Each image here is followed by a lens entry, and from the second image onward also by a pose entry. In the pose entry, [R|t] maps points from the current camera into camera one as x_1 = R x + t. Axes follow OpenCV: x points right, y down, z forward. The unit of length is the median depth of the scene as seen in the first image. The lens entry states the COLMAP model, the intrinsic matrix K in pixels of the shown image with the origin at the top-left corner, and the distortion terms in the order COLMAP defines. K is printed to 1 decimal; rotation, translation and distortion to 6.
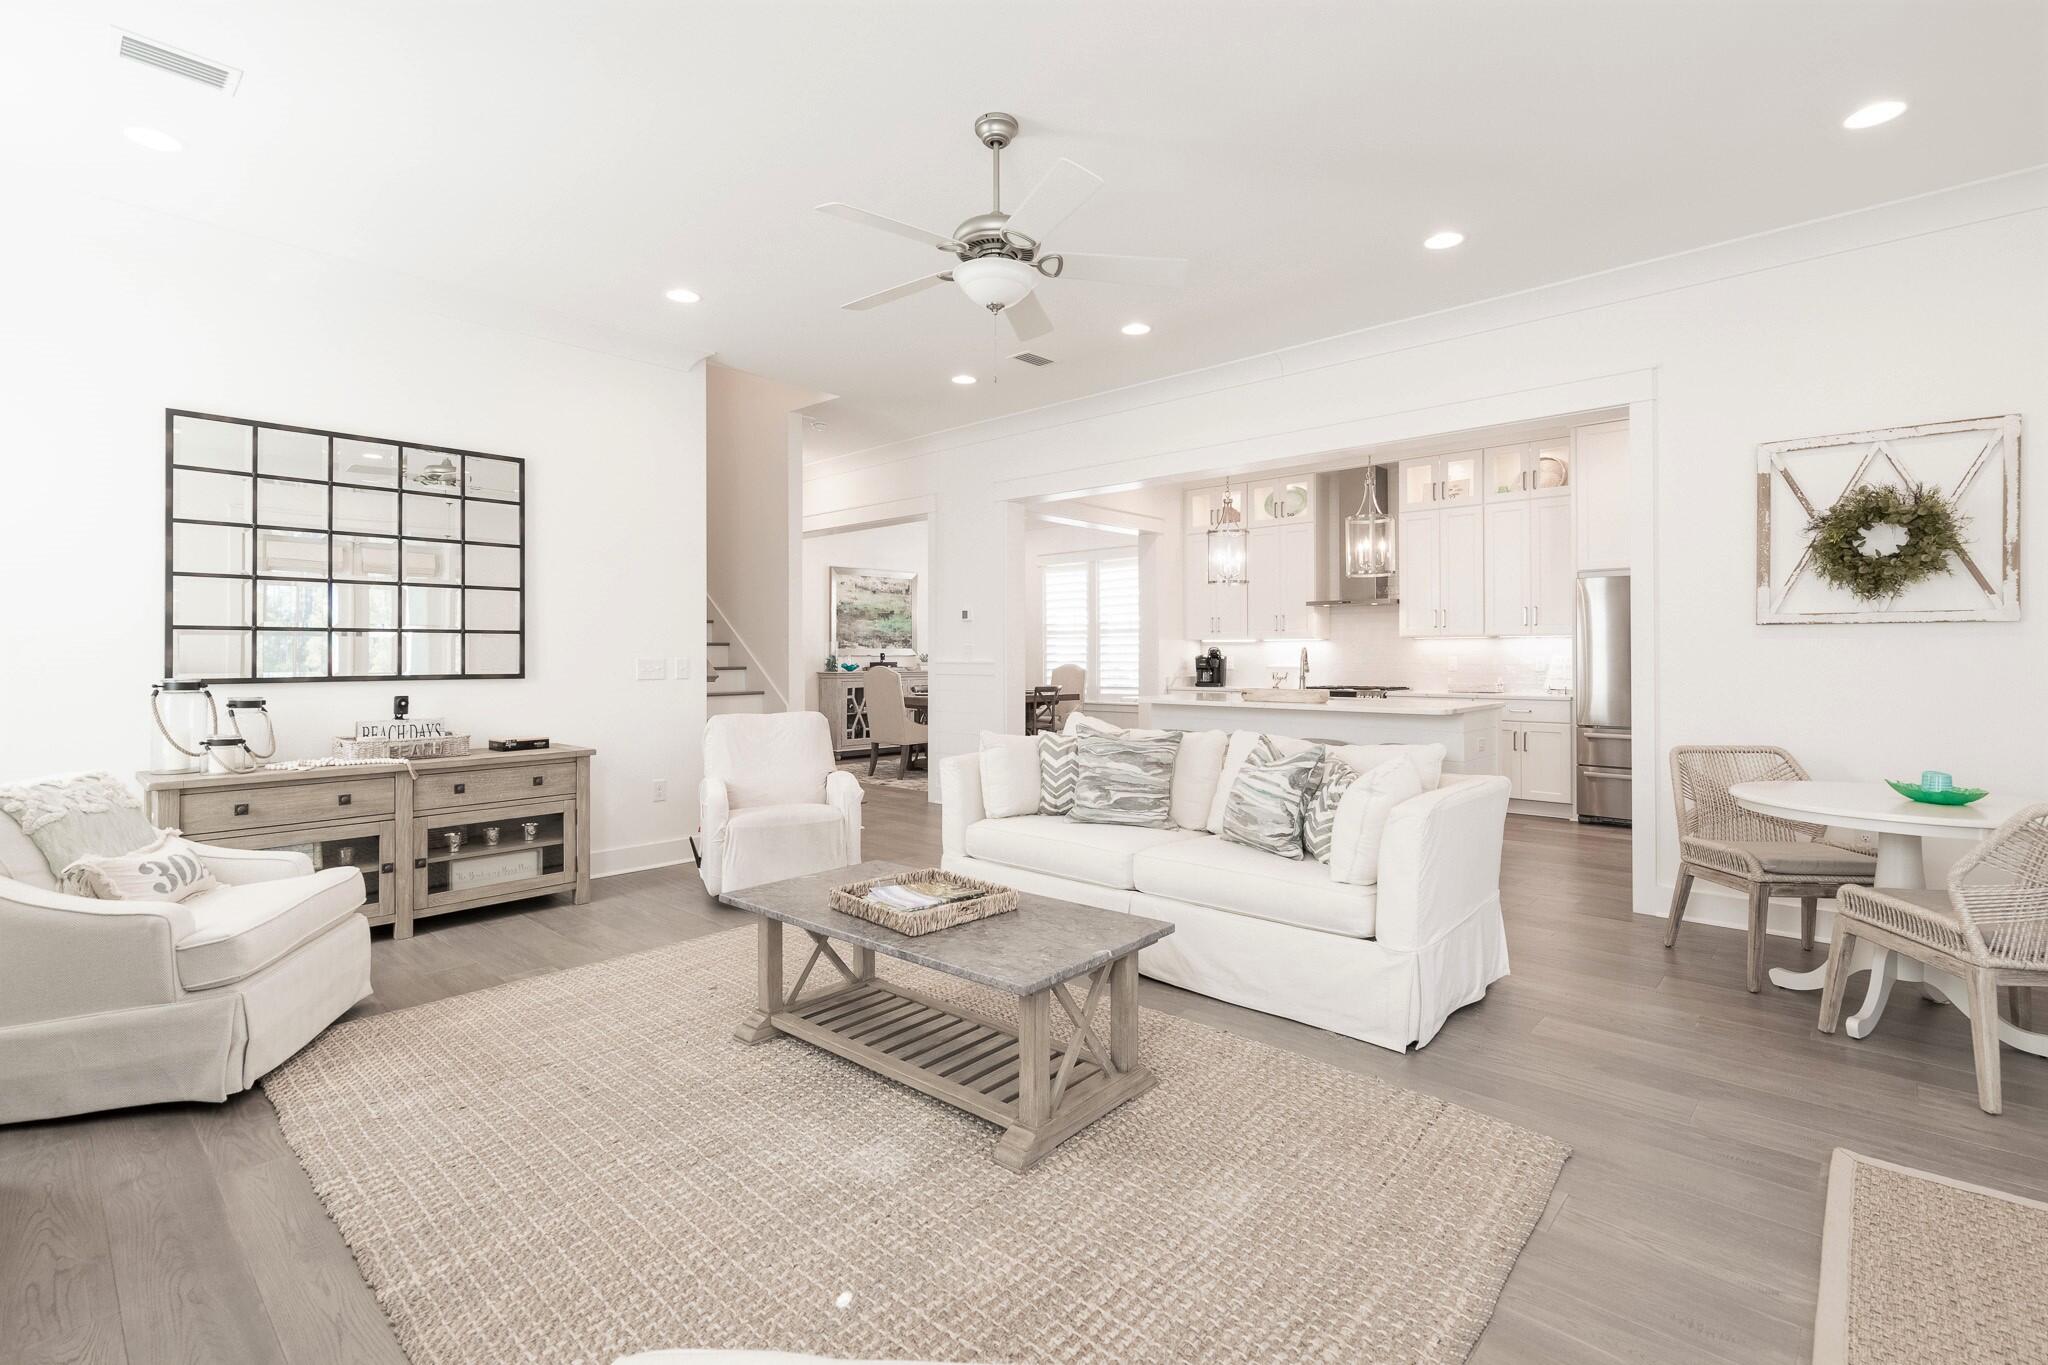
lens RADIAL K [[934.0, 0, 1001.2], [0, 934.0, 653.6], [0, 0, 1]] dist [-0.000018, 0.000160]
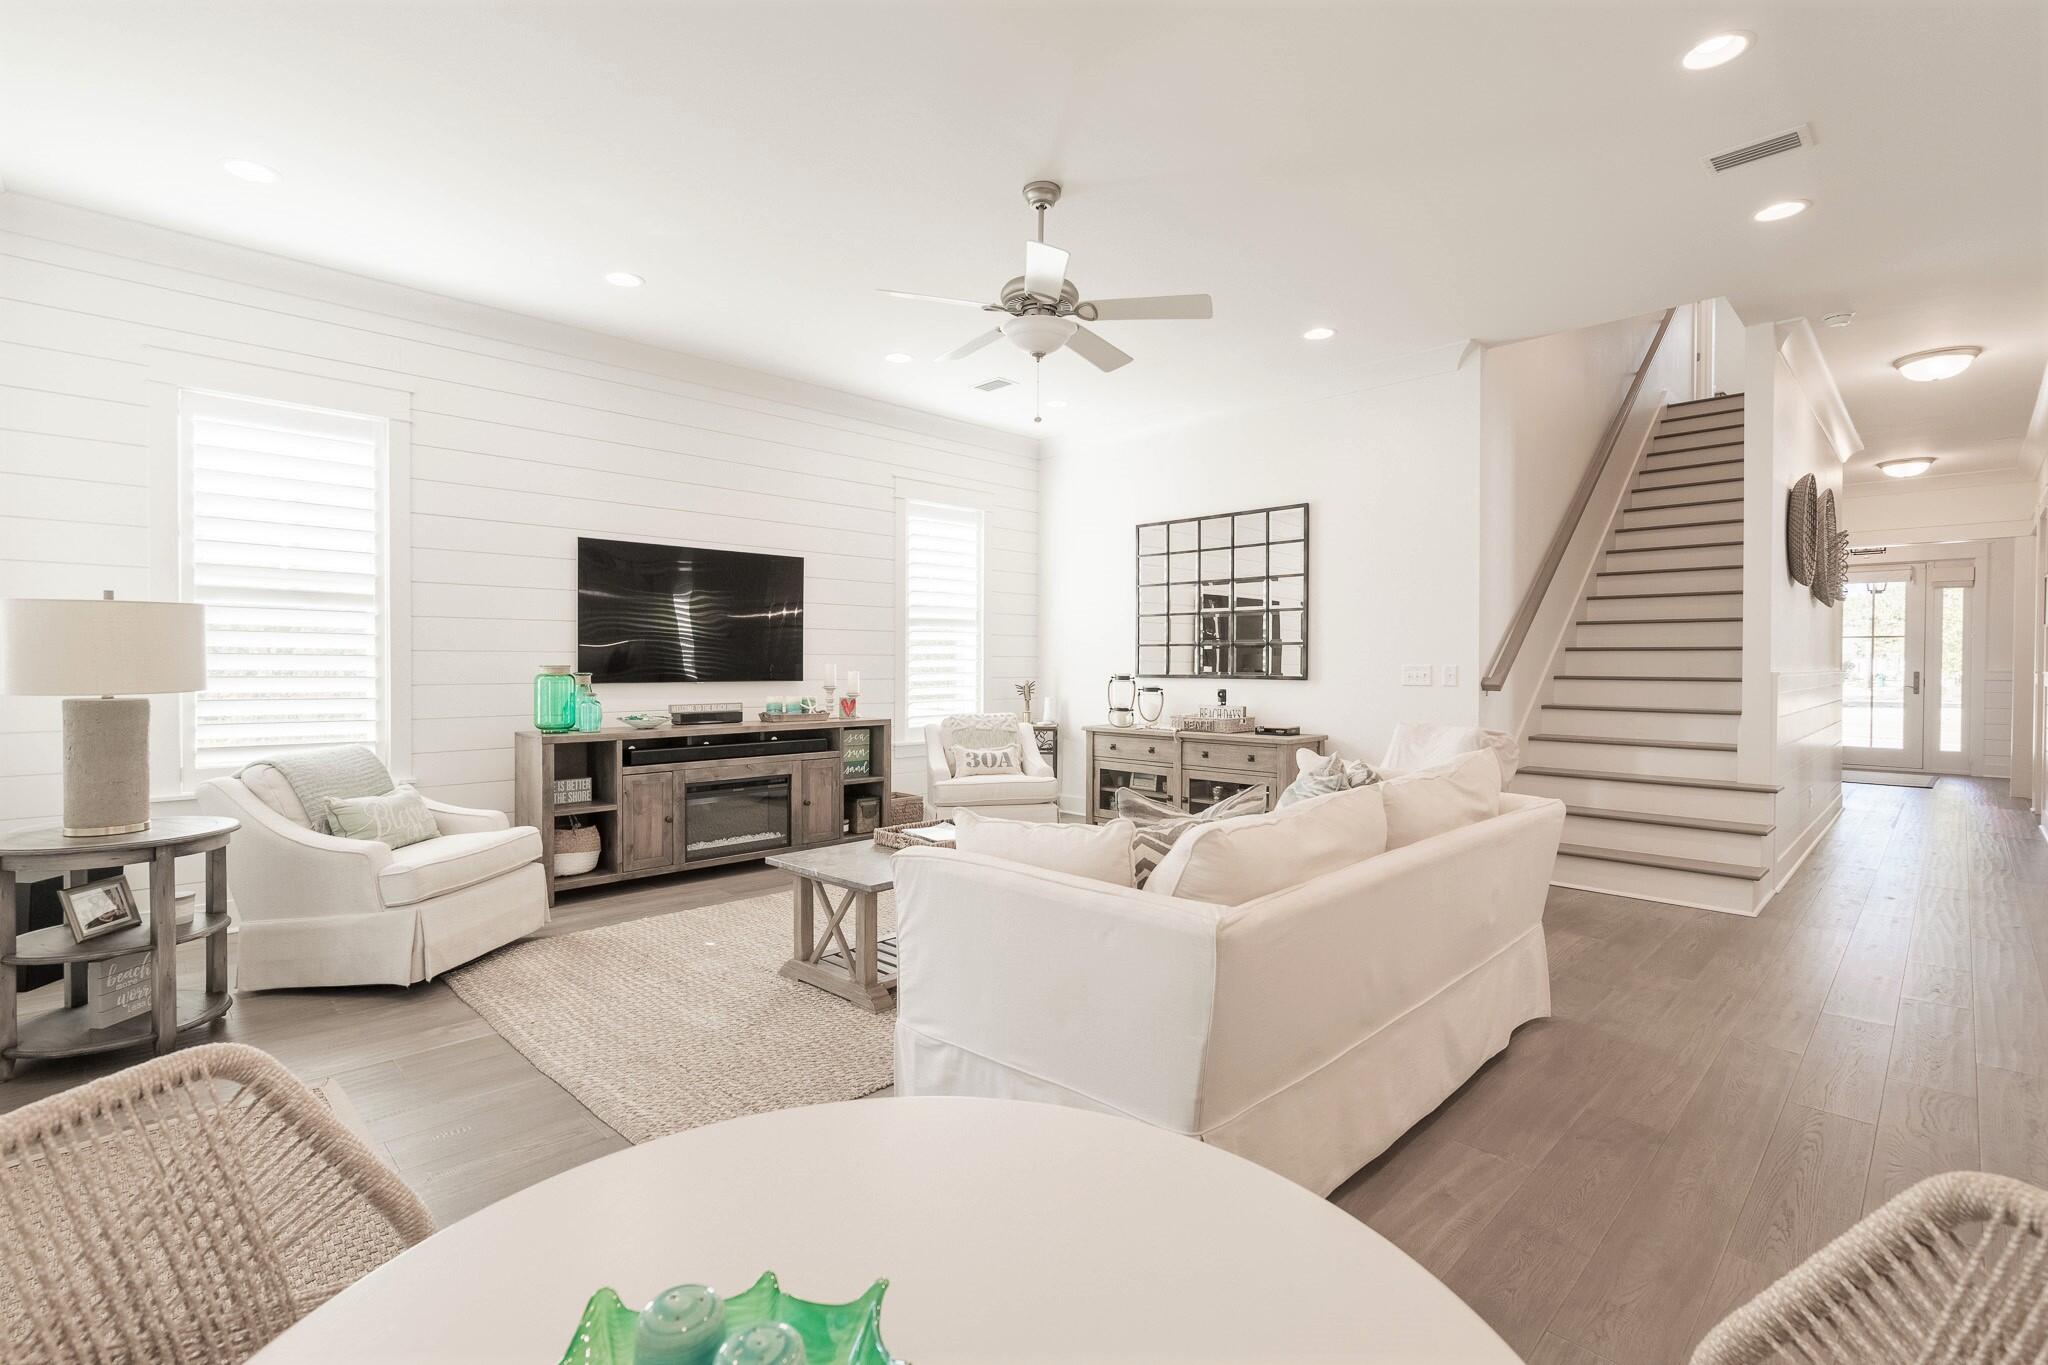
lens RADIAL K [[926.3, 0, 1023.3], [0, 926.3, 675.0], [0, 0, 1]] dist [-0.003886, -0.000564]
pose [[-0.028175, 0.015989, -0.999475, 0.732871], [-0.001053, 0.999871, 0.016025, 0.000278], [0.999602, 0.001504, -0.028155, 0.661868]]
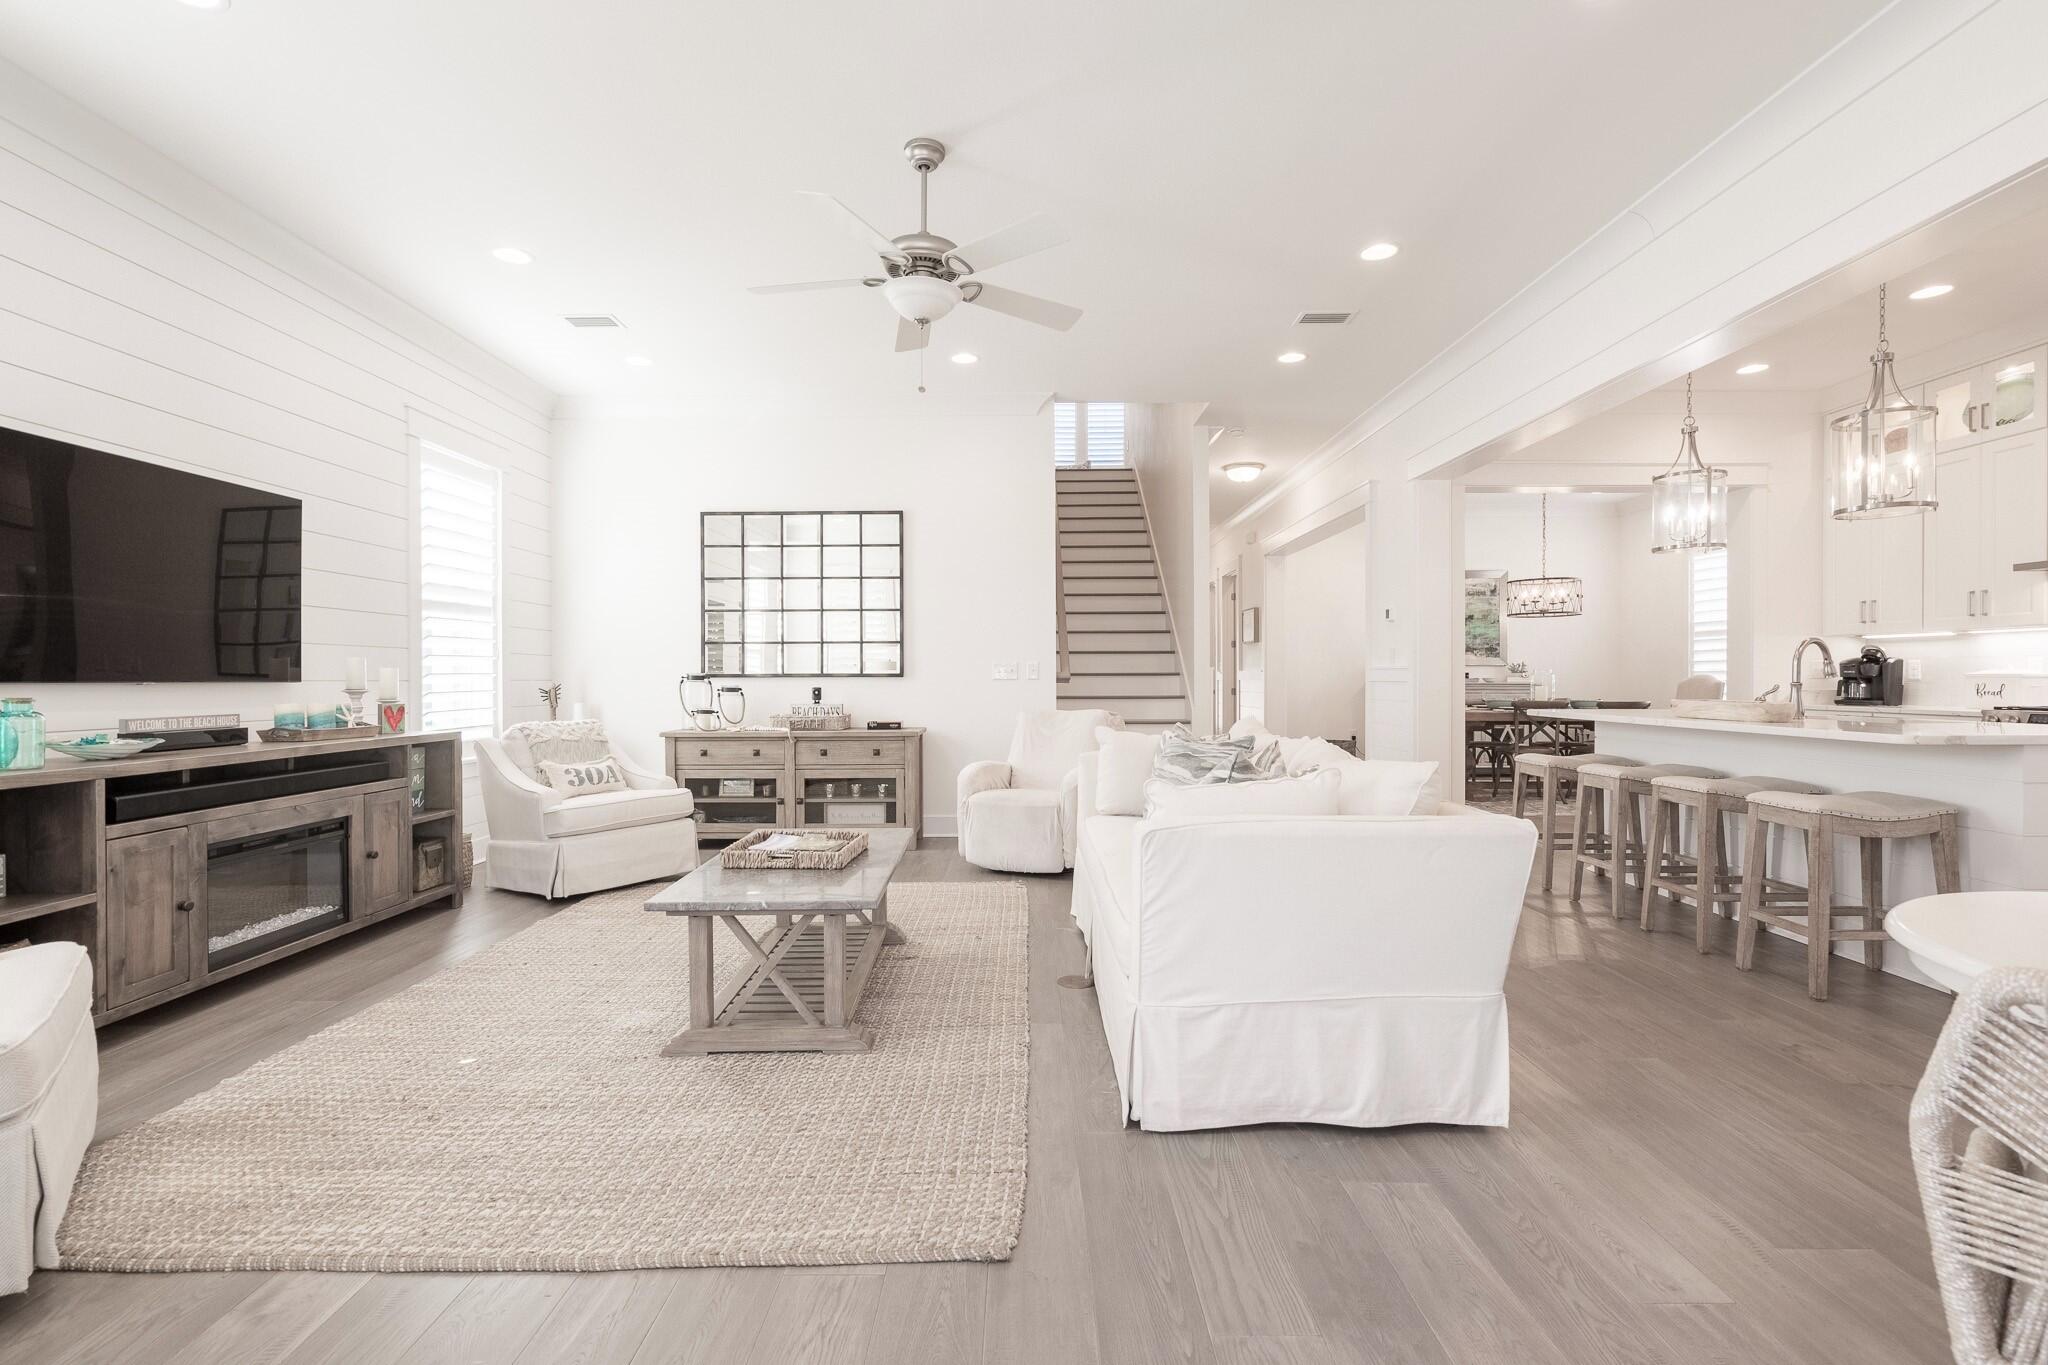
lens RADIAL K [[912.2, 0, 1013.8], [0, 912.2, 681.8], [0, 0, 1]] dist [-0.002293, 0.000162]
pose [[0.683001, 0.004347, -0.730405, 0.544145], [0.002280, 0.999965, 0.008083, 0.023363], [0.730414, -0.007186, 0.682967, 0.232246]]
